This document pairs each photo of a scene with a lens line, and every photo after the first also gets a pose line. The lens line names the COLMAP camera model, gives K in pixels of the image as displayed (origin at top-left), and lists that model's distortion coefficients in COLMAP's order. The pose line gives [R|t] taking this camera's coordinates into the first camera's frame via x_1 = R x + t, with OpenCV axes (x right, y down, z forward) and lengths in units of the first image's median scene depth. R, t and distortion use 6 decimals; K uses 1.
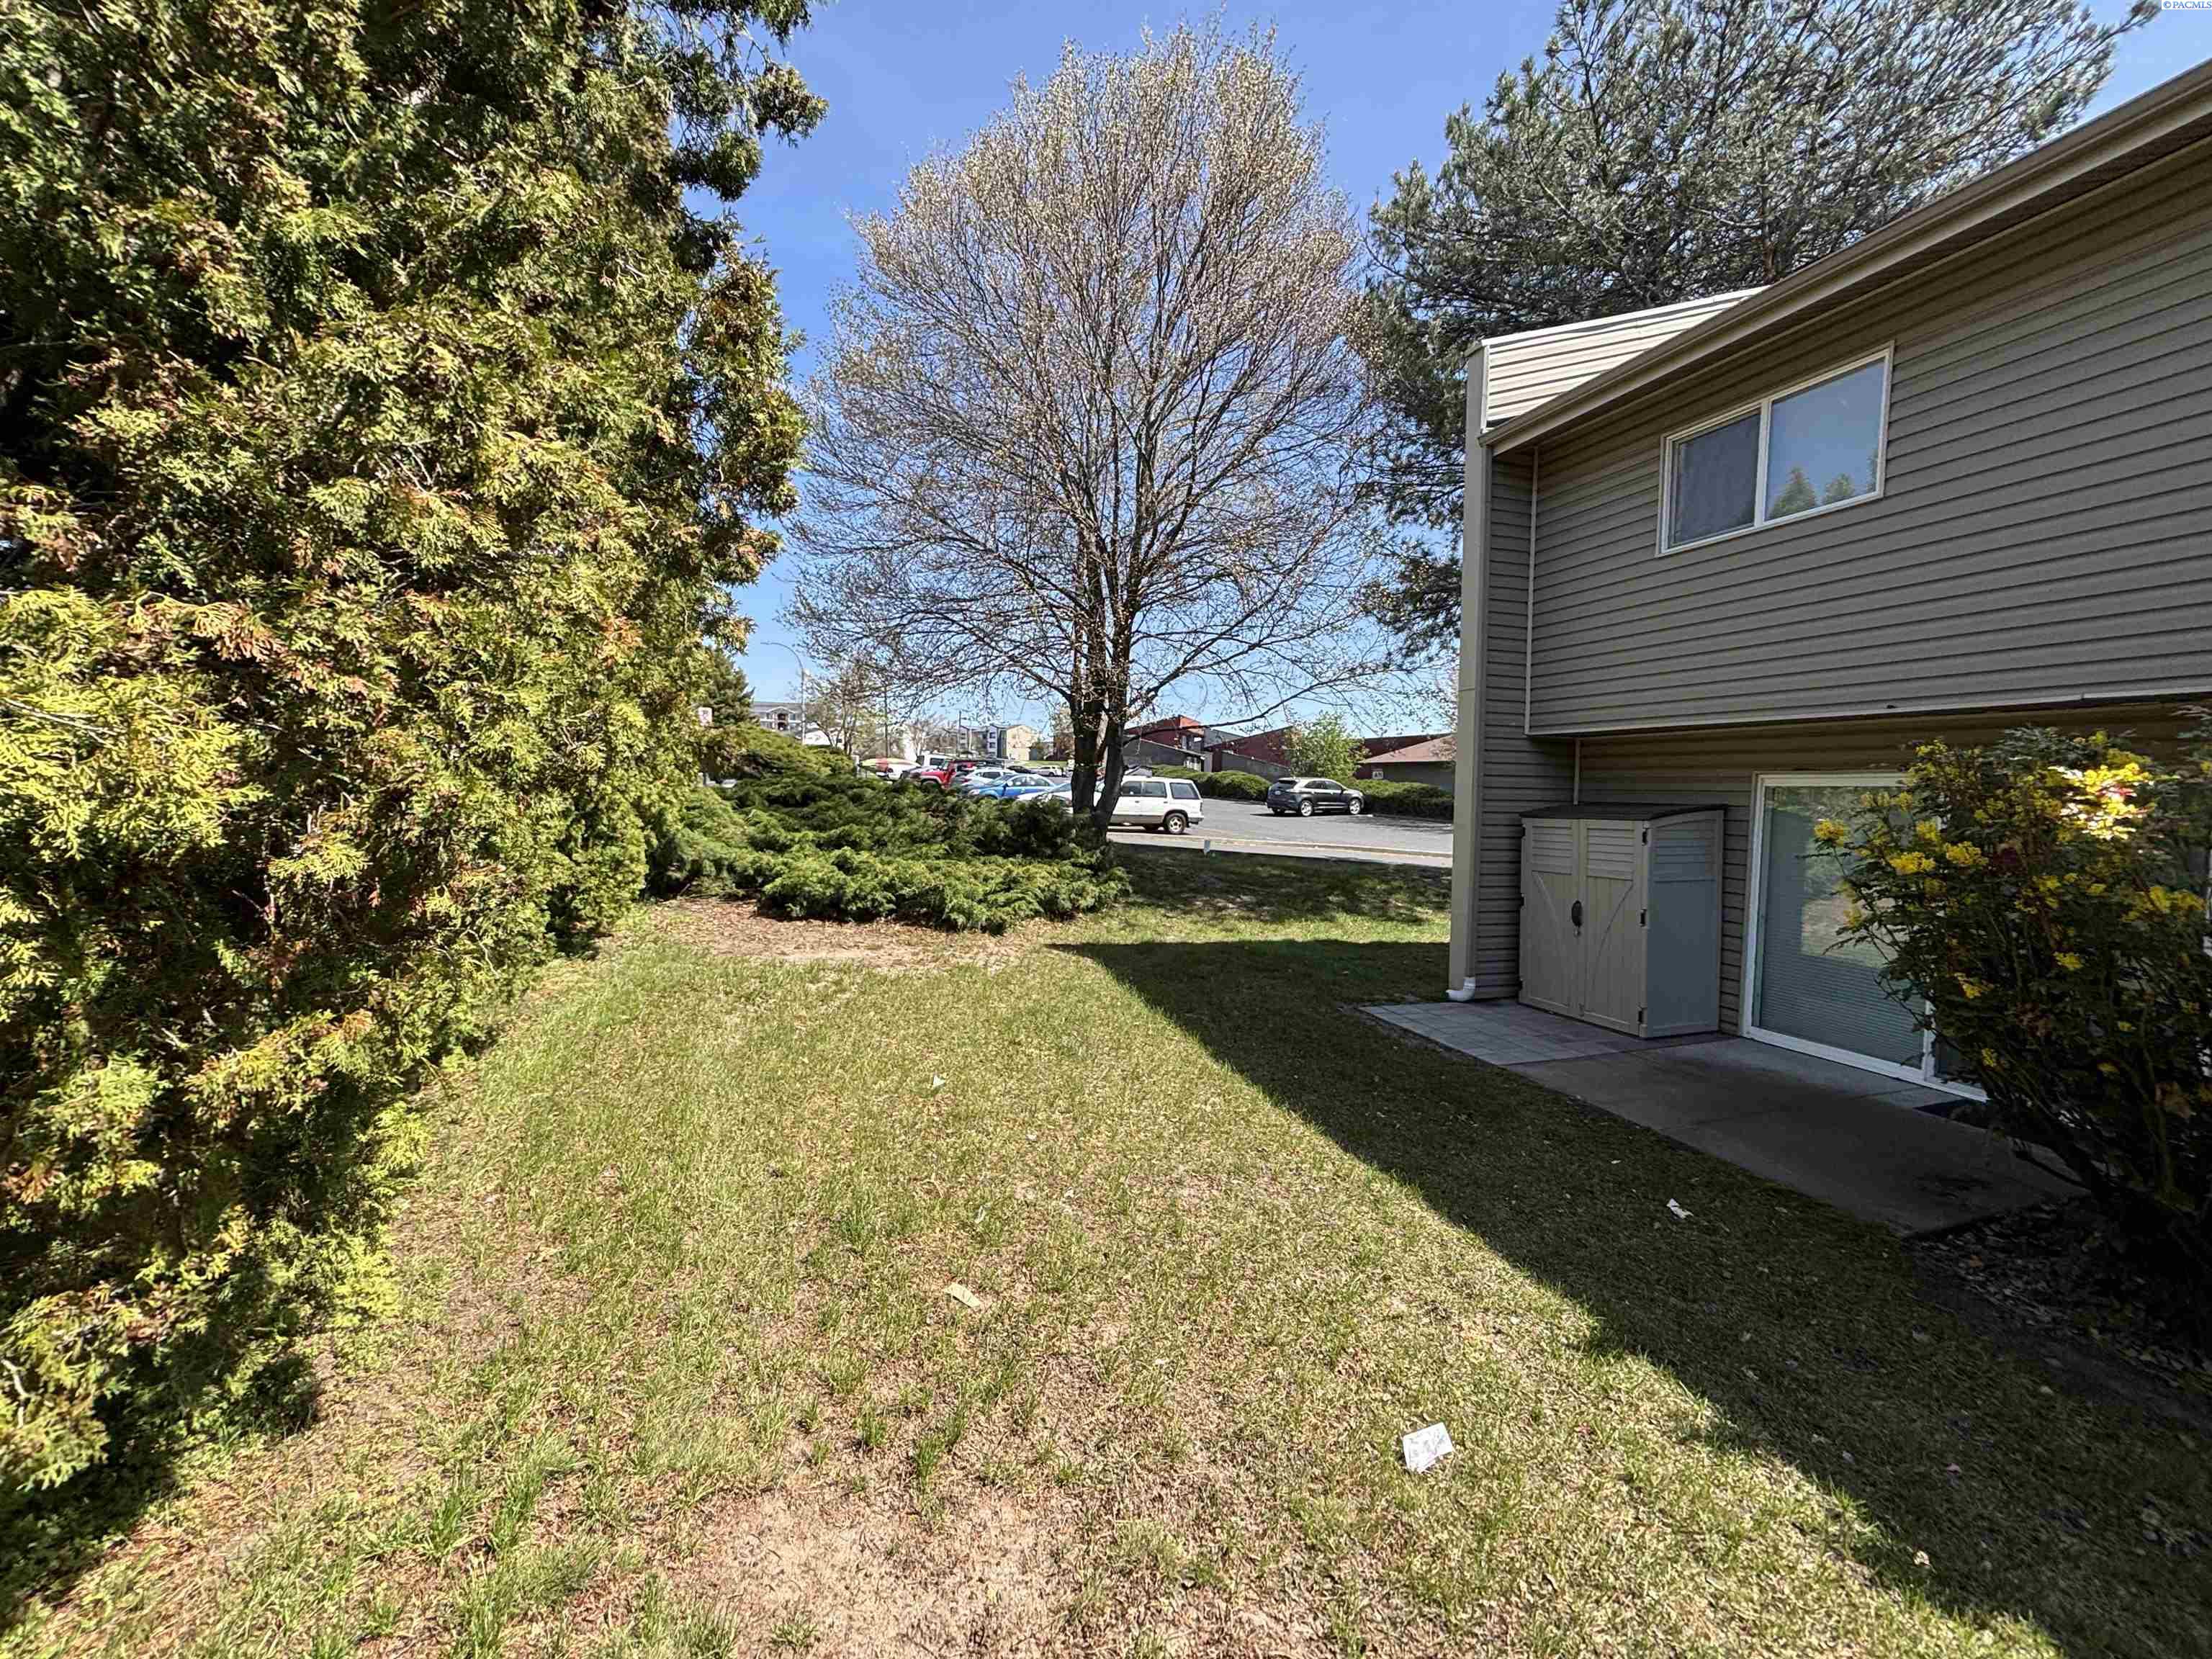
lens RADIAL K [[897.0, 0, 1104.6], [0, 897.0, 832.2], [0, 0, 1]] dist [0.002975, 0.000188]
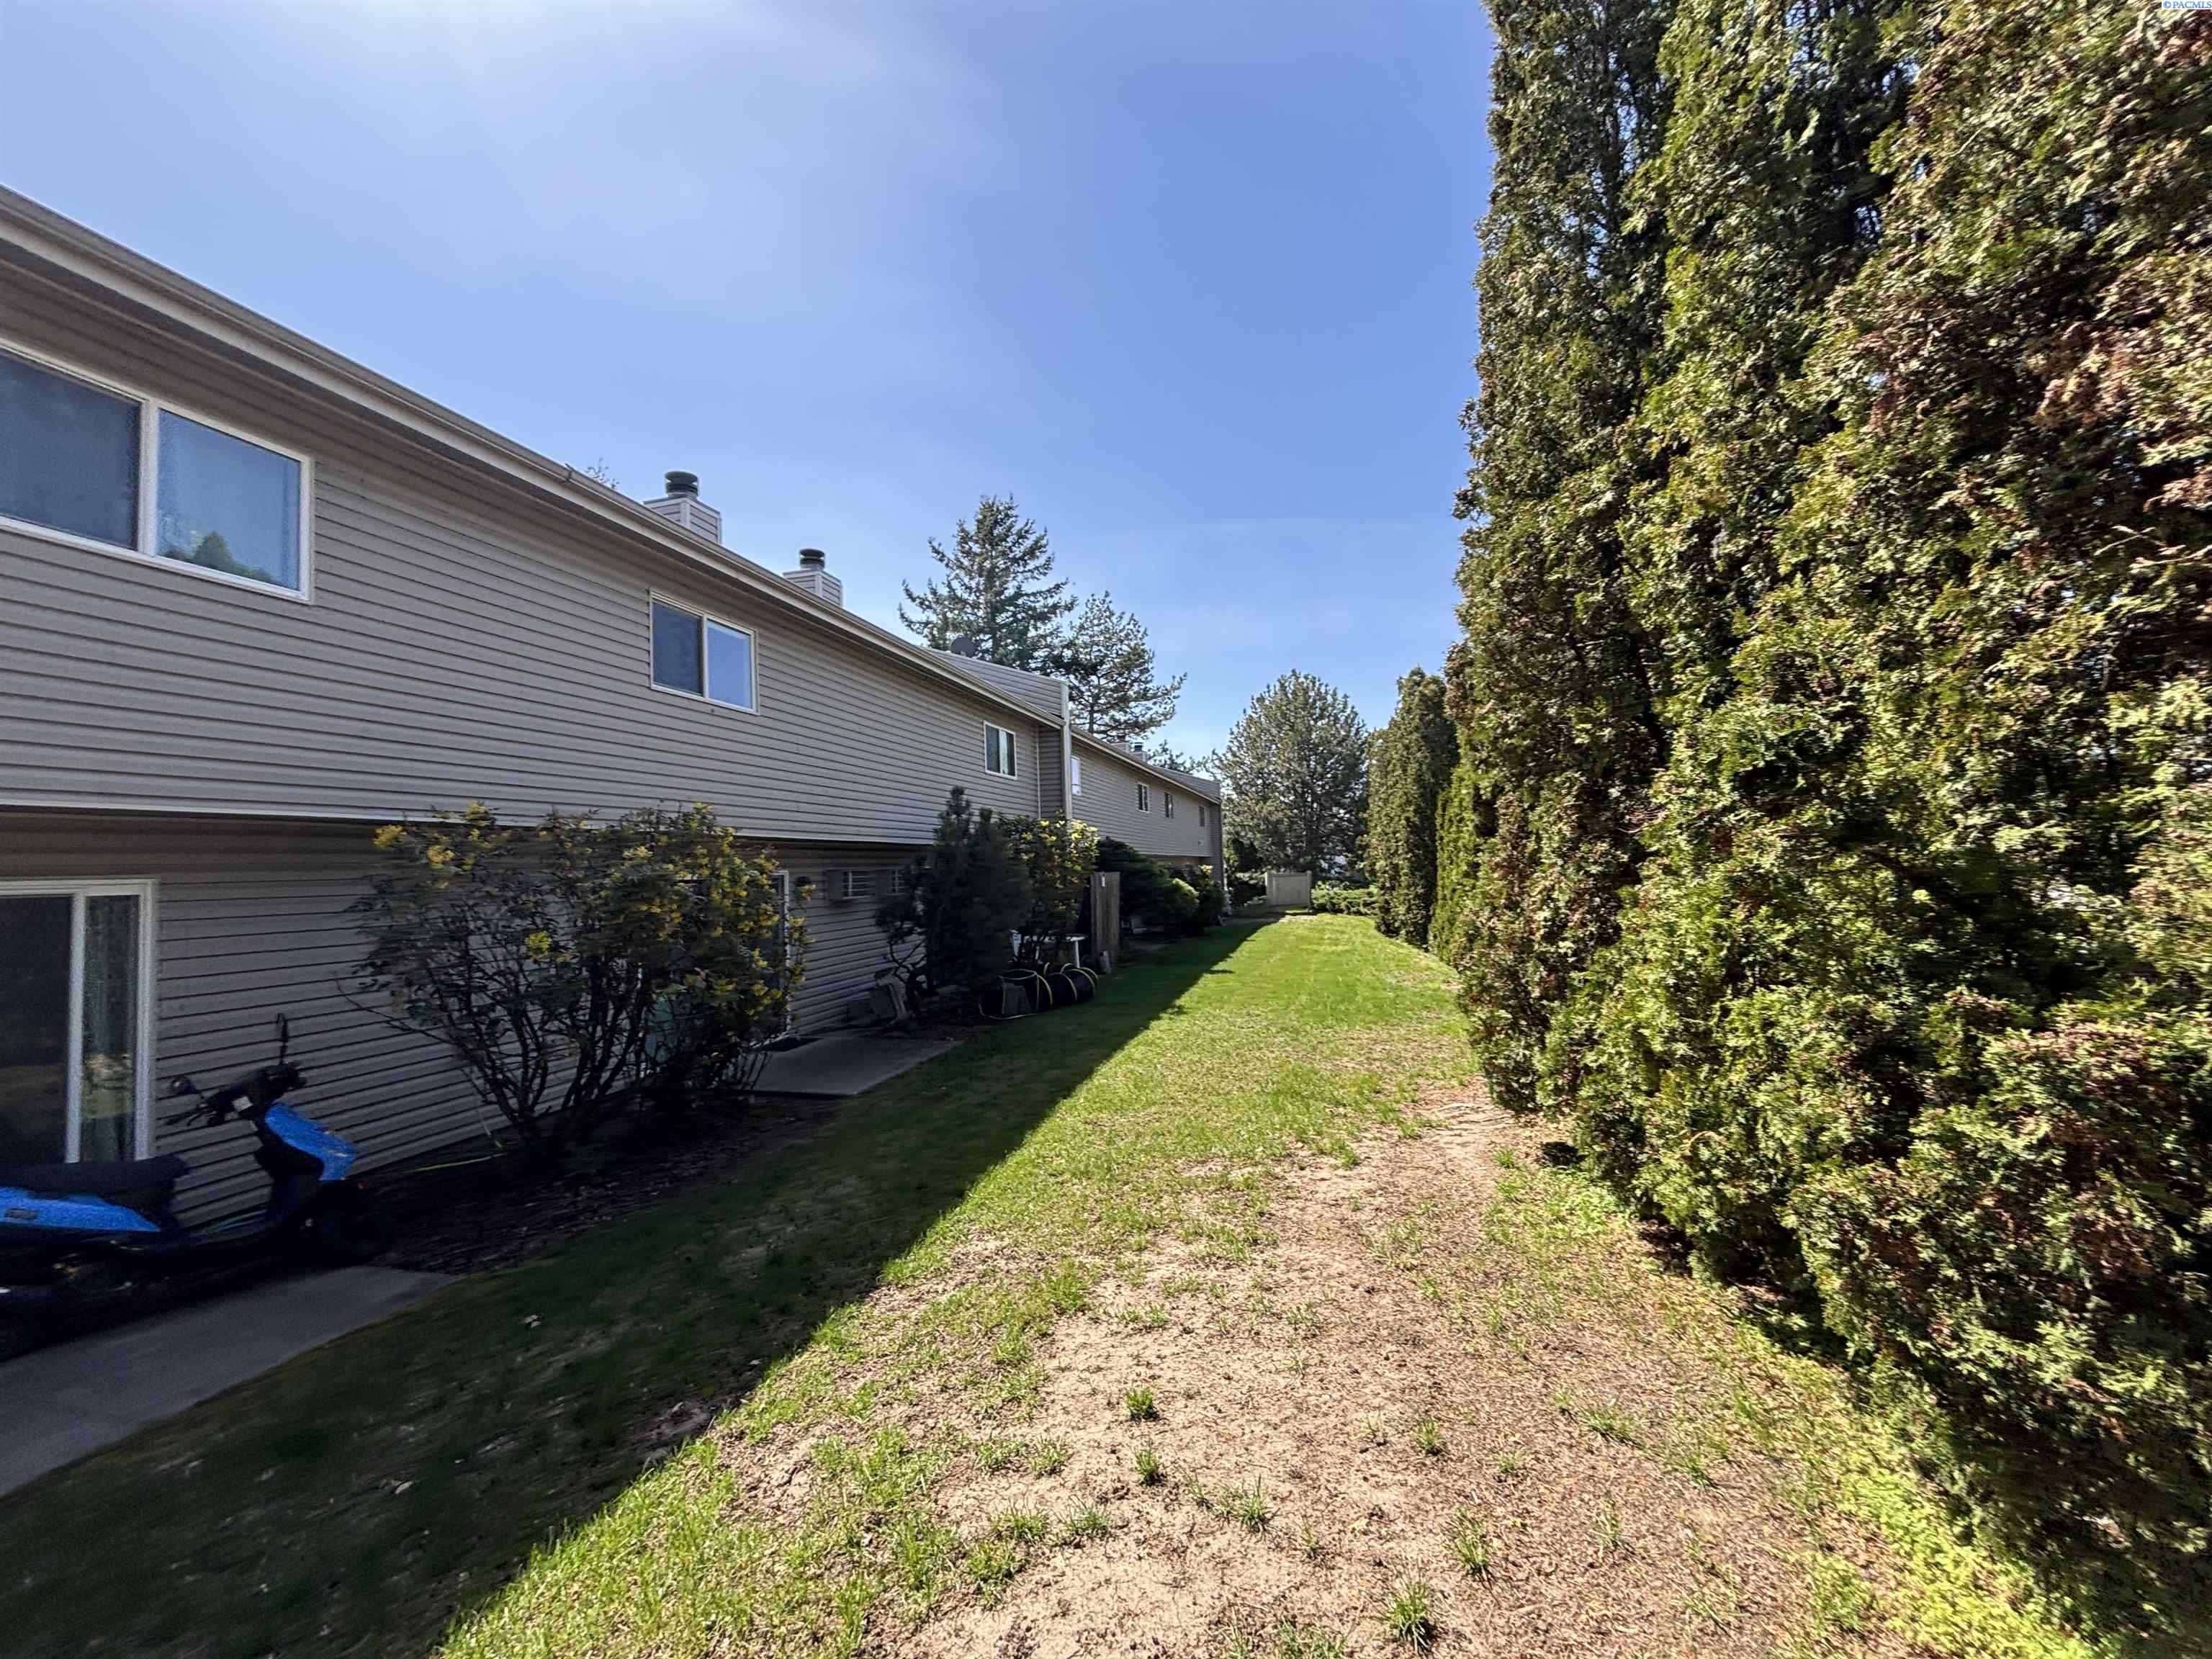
lens RADIAL K [[897.0, 0, 1105.4], [0, 897.0, 832.0], [0, 0, 1]] dist [0.002975, 0.000188]
pose [[-0.822713, 0.023294, 0.567980, -0.433091], [0.037562, 0.999204, 0.013429, -0.097066], [-0.567215, 0.032382, -0.822933, 1.335828]]
